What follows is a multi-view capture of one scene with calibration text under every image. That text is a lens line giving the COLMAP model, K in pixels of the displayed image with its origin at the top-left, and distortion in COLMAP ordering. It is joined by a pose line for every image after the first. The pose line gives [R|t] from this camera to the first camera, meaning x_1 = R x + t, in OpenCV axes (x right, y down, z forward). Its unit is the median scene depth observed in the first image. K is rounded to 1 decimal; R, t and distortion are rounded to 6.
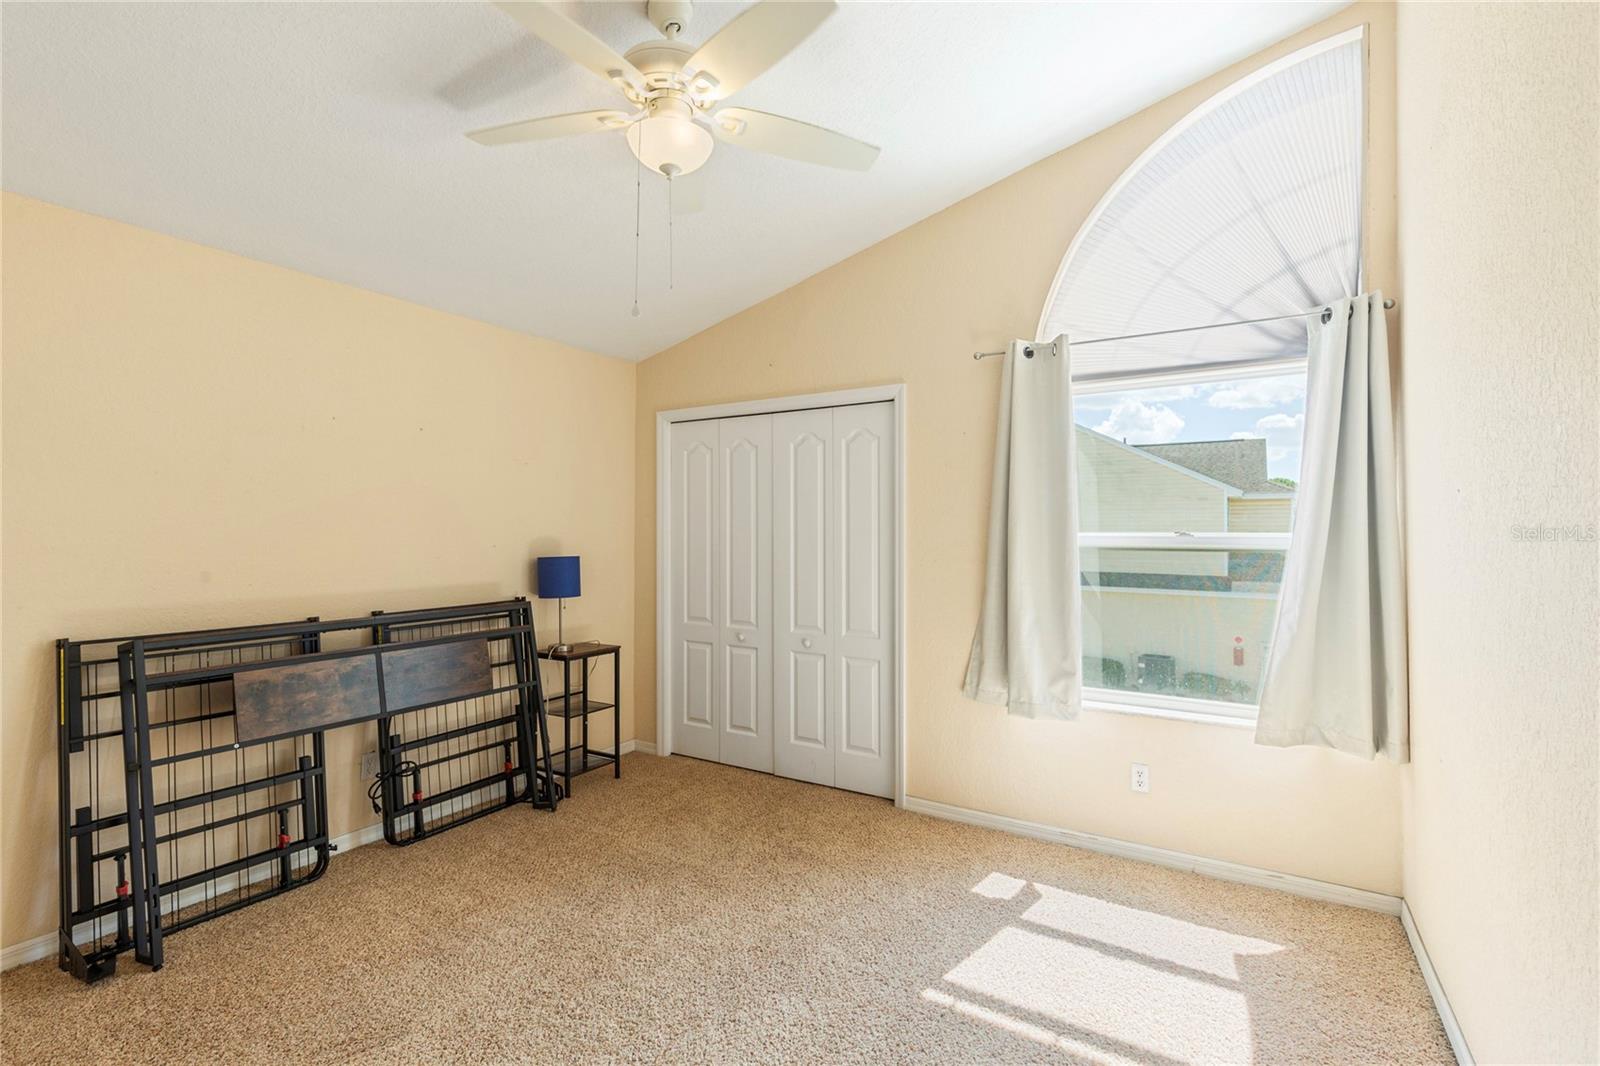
lens RADIAL K [[734.0, 0, 784.7], [0, 734.0, 532.8], [0, 0, 1]] dist [-0.001146, -0.002495]
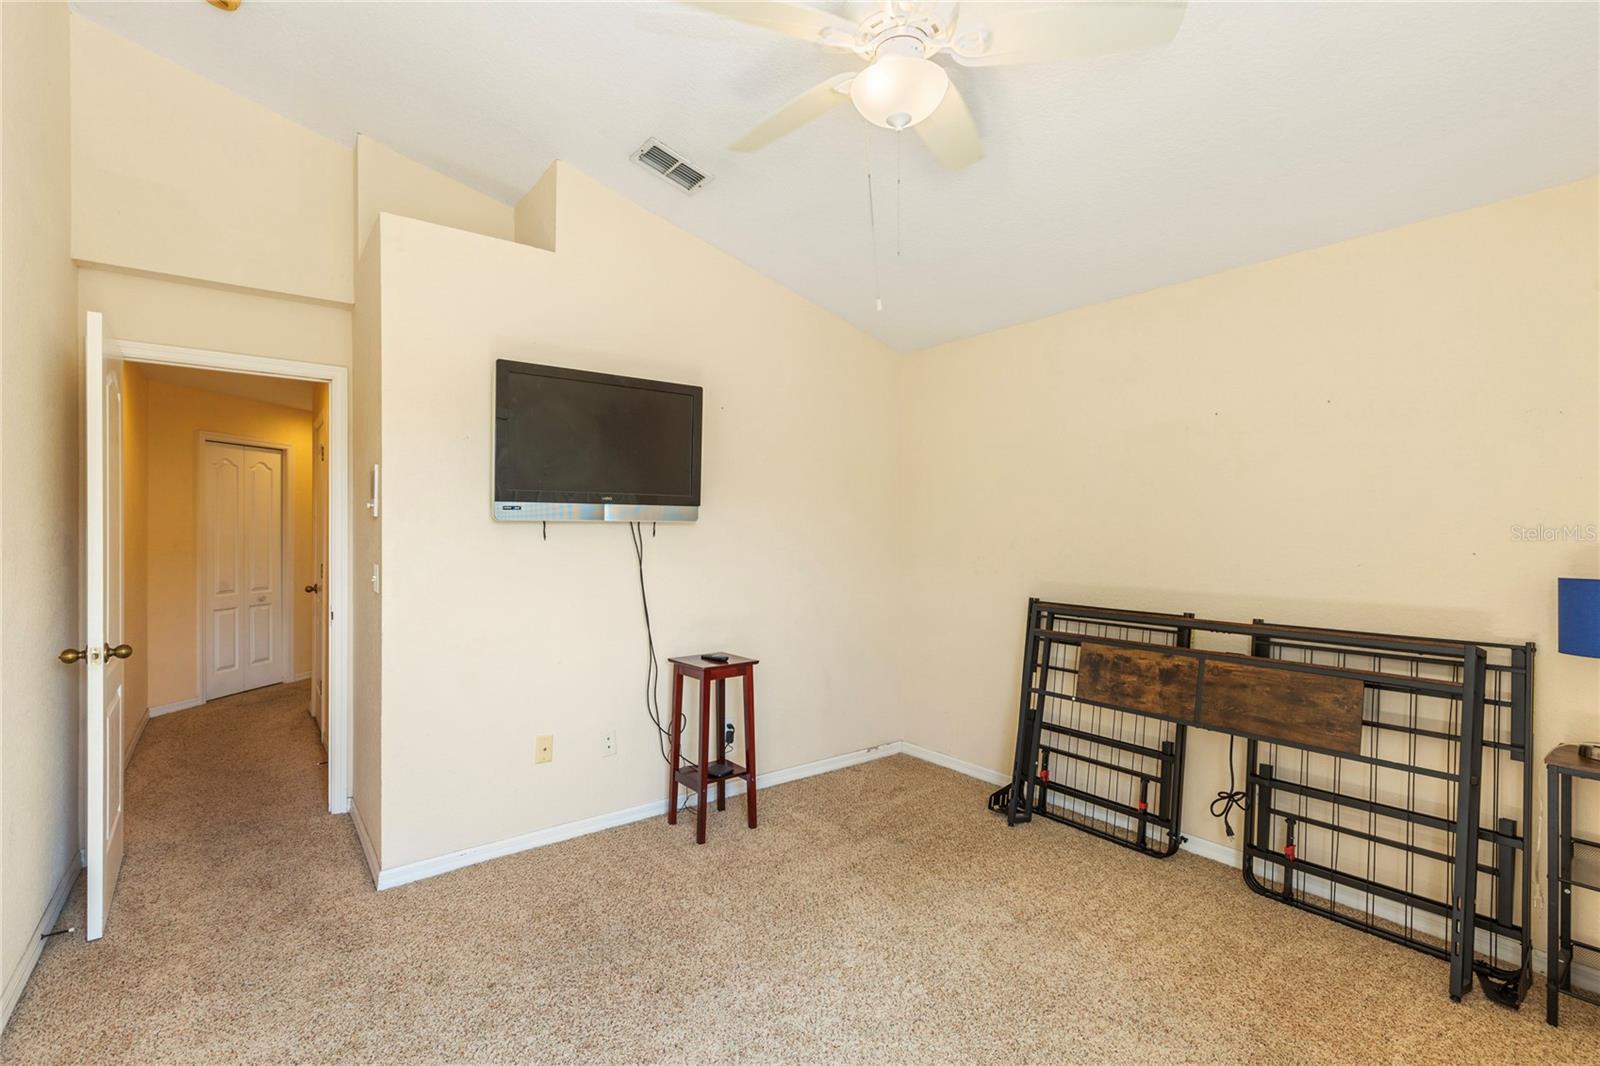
lens RADIAL K [[734.0, 0, 786.2], [0, 734.0, 534.3], [0, 0, 1]] dist [-0.001146, -0.002495]
pose [[-0.359220, 0.005748, -0.933235, 0.515696], [-0.007540, 0.999931, 0.009061, -0.000650], [0.933222, 0.010292, -0.359152, 0.835312]]
